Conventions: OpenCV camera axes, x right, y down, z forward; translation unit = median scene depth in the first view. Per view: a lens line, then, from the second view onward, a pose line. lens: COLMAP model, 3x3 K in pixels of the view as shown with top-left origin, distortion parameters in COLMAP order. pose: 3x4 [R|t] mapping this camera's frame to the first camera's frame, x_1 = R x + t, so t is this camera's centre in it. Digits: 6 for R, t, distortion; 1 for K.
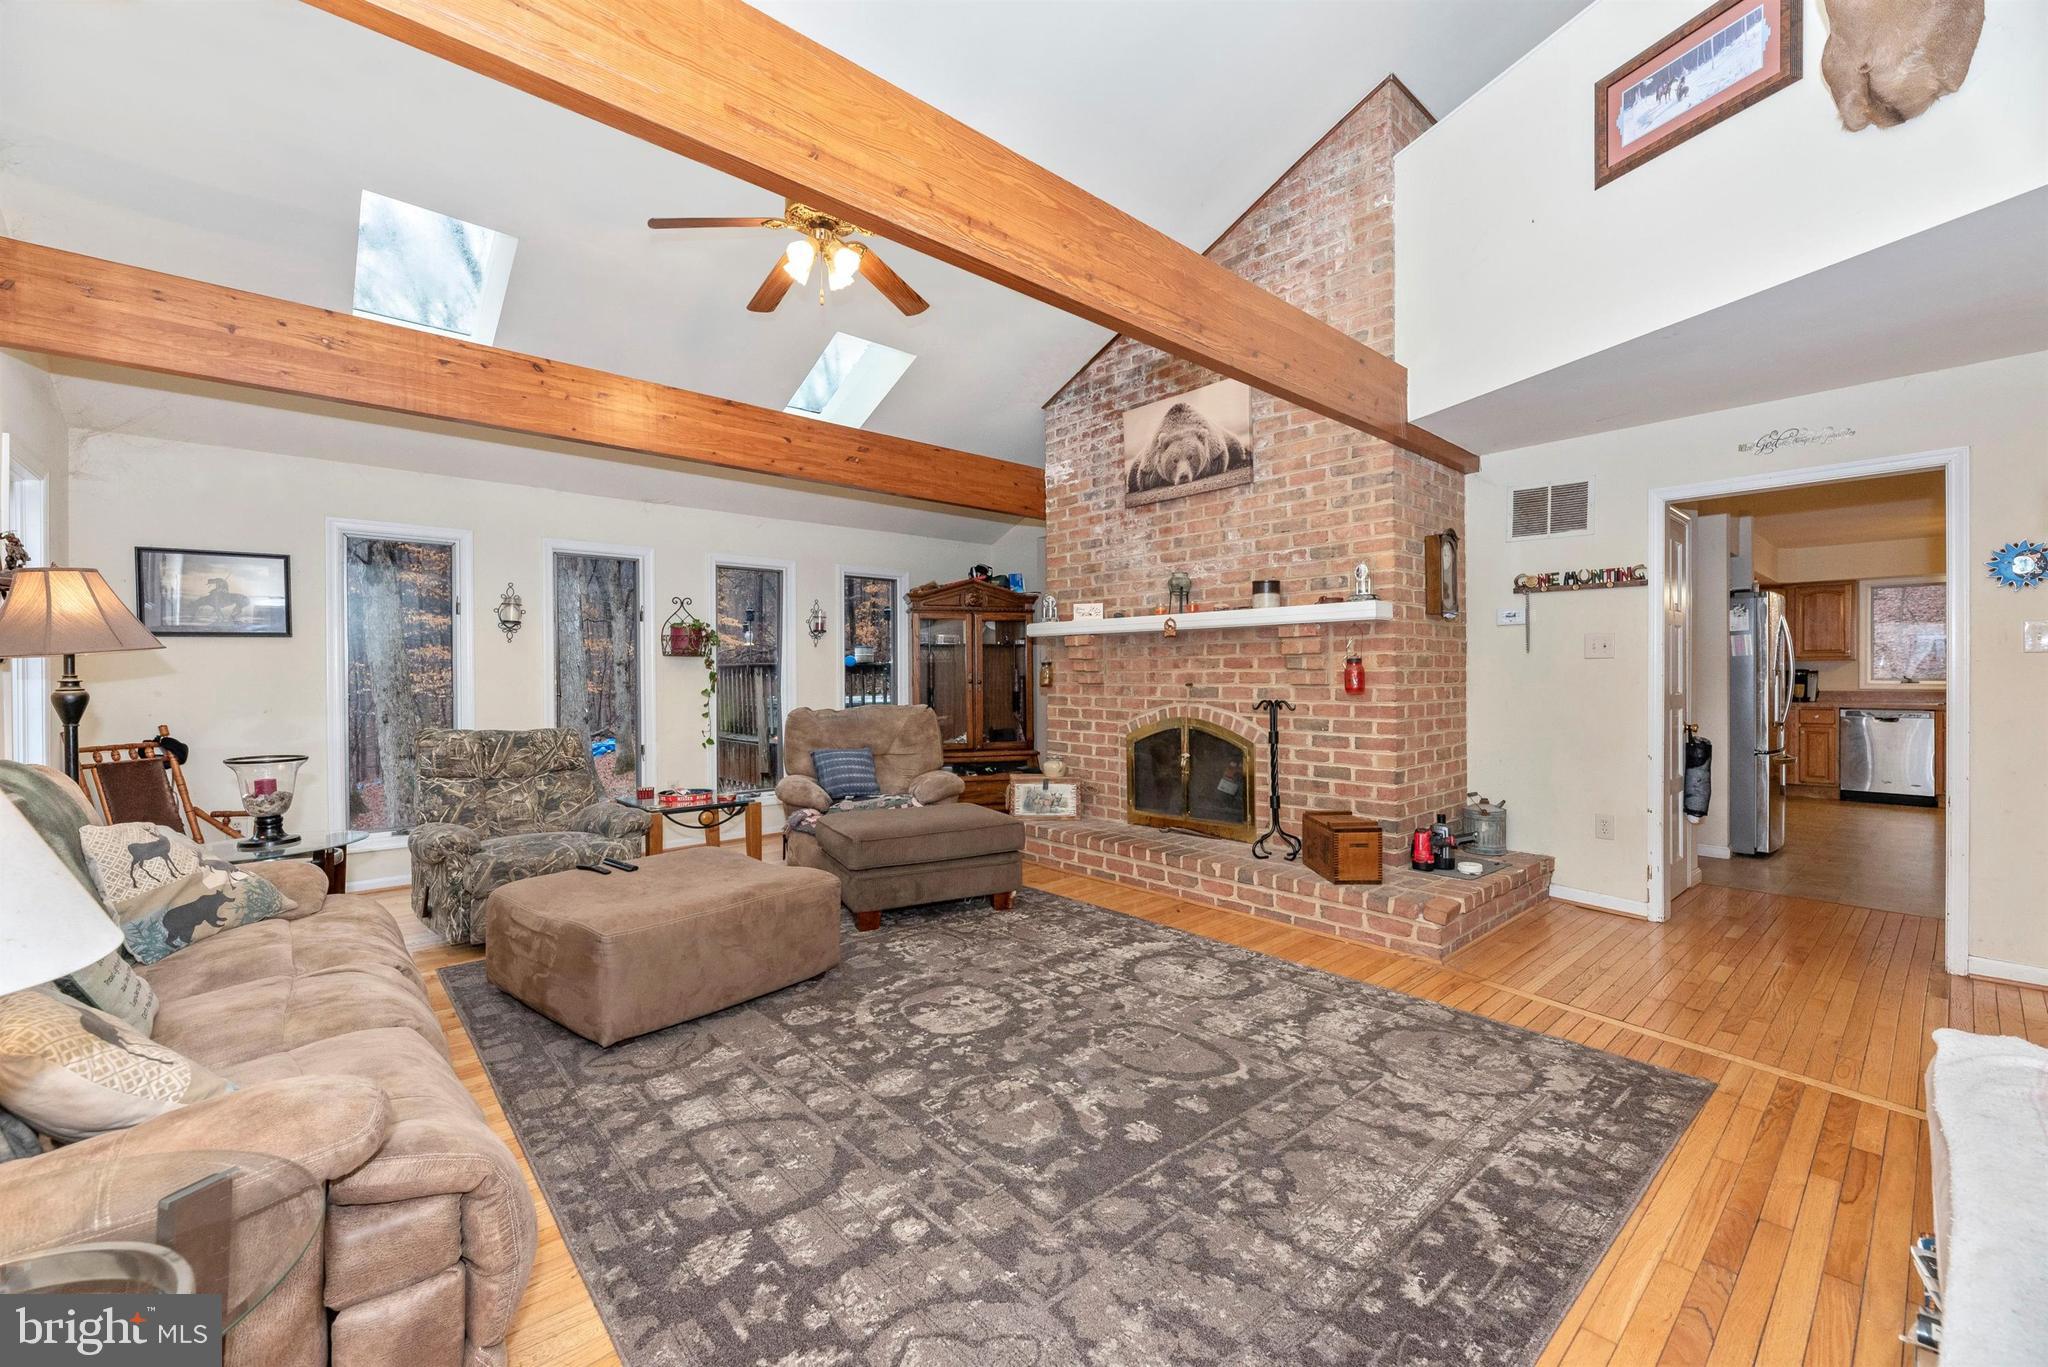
lens RADIAL K [[835.4, 0, 1011.6], [0, 835.4, 663.8], [0, 0, 1]] dist [-0.002602, 0.000079]
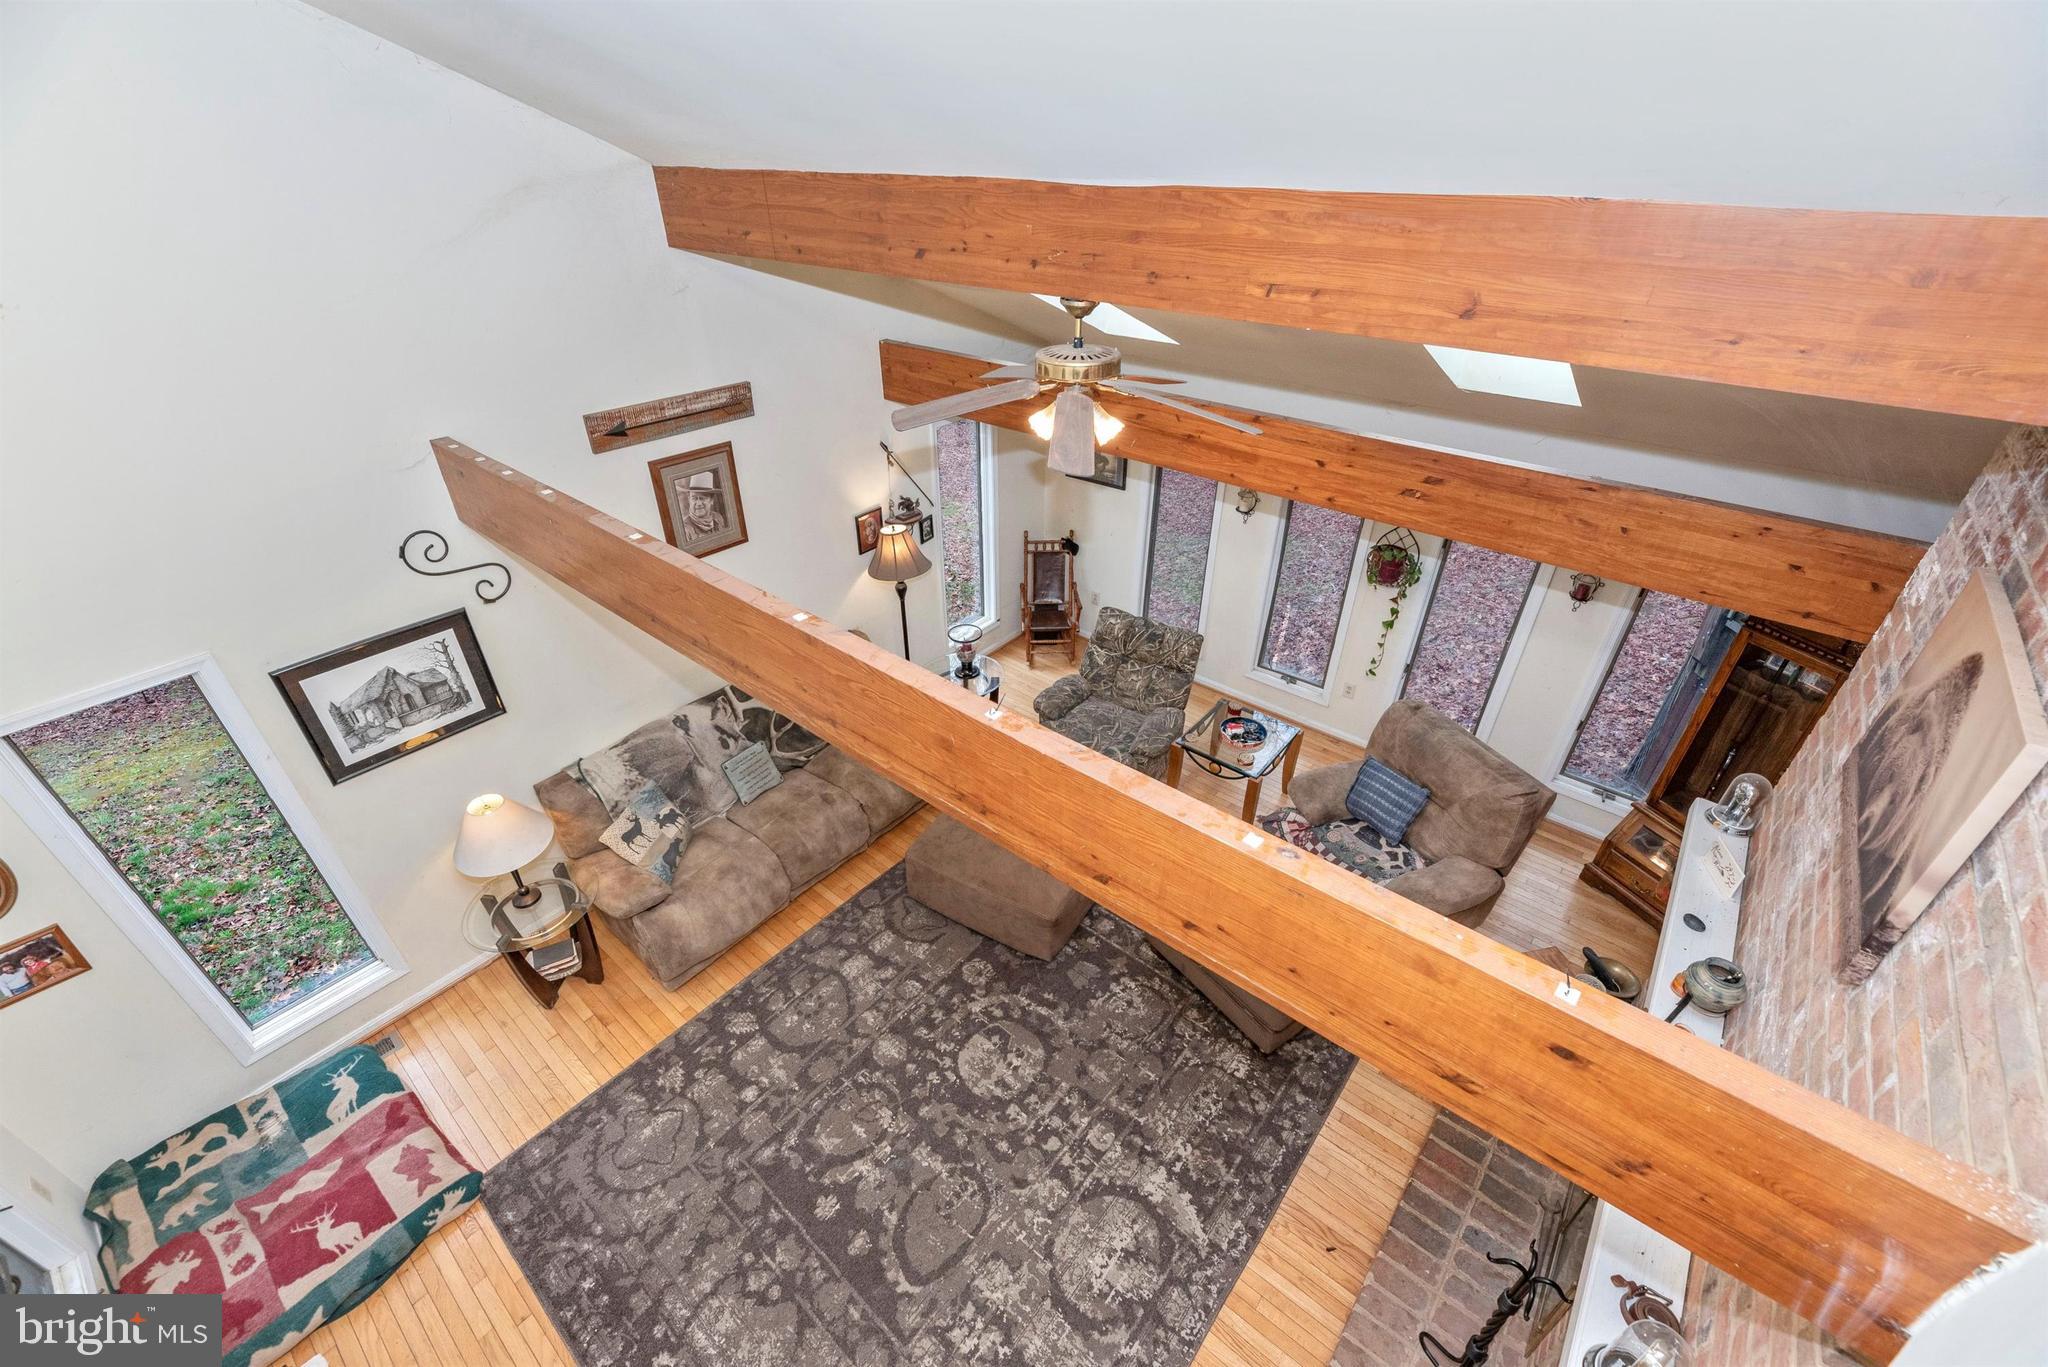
lens RADIAL K [[835.4, 0, 1011.6], [0, 835.4, 663.8], [0, 0, 1]] dist [-0.002602, 0.000079]
pose [[0.160370, 0.522494, -0.837425, 0.769166], [0.016392, 0.846879, 0.531532, -0.889030], [0.986921, -0.098969, 0.127249, 0.952148]]
